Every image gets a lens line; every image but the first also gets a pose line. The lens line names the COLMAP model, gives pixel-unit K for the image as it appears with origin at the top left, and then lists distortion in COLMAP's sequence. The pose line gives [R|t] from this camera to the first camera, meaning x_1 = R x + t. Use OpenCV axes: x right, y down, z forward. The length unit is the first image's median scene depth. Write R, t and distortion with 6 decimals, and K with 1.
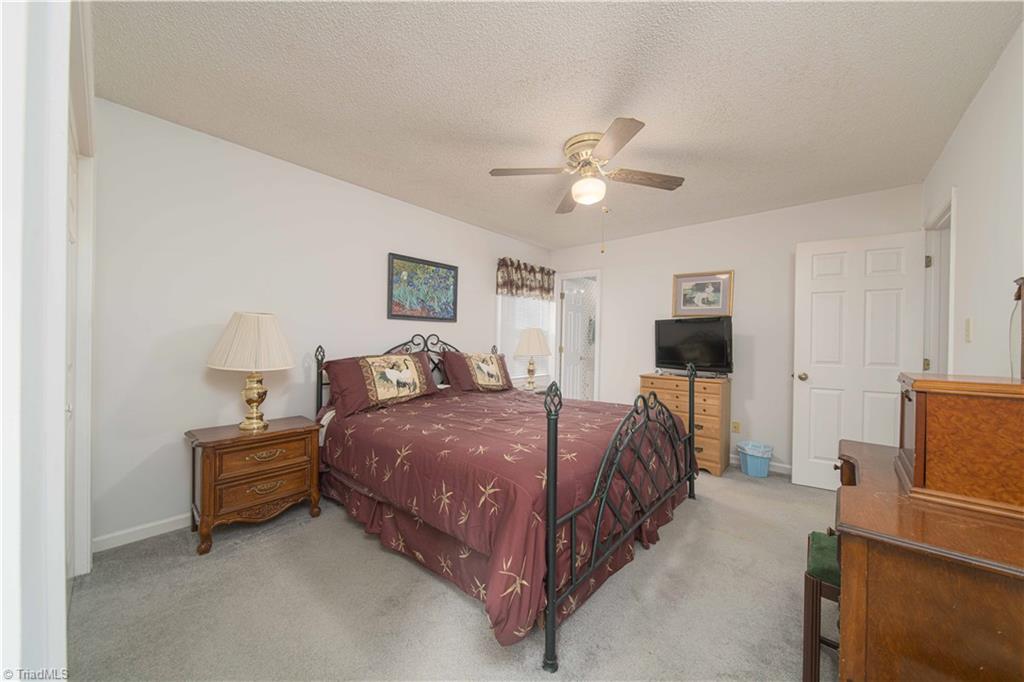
lens RADIAL K [[359.2, 0, 511.9], [0, 359.2, 343.2], [0, 0, 1]] dist [-0.001358, -0.000073]
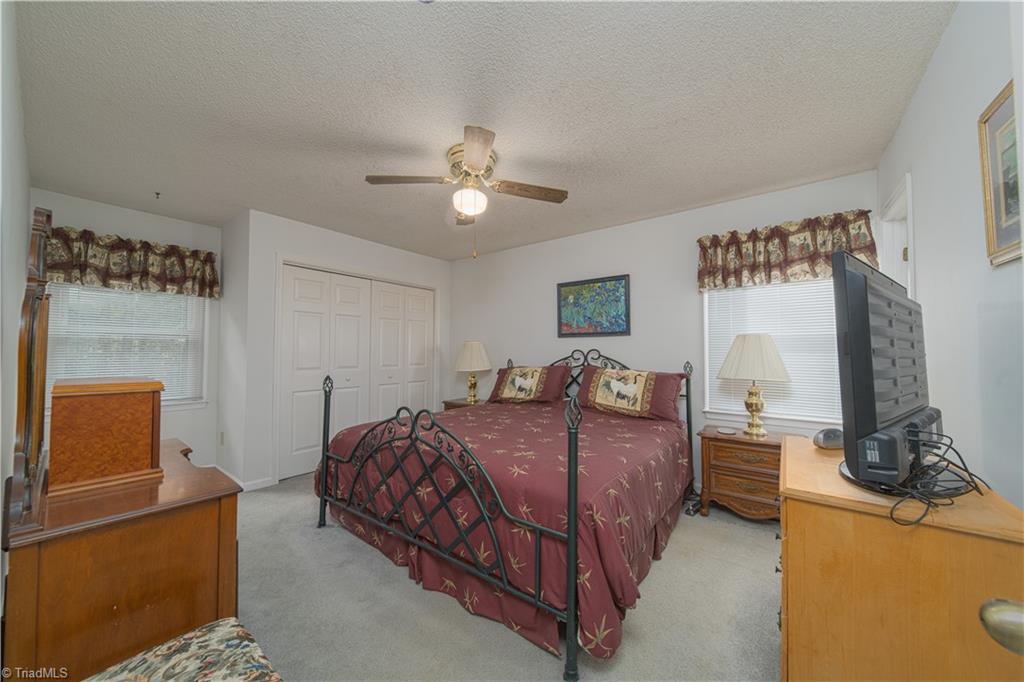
lens RADIAL K [[359.2, 0, 511.9], [0, 359.2, 343.2], [0, 0, 1]] dist [-0.001358, -0.000073]
pose [[0.062127, -0.026799, -0.997708, 0.796170], [0.000285, 0.999640, -0.026833, -0.014850], [0.998068, 0.001382, 0.062112, 0.703502]]
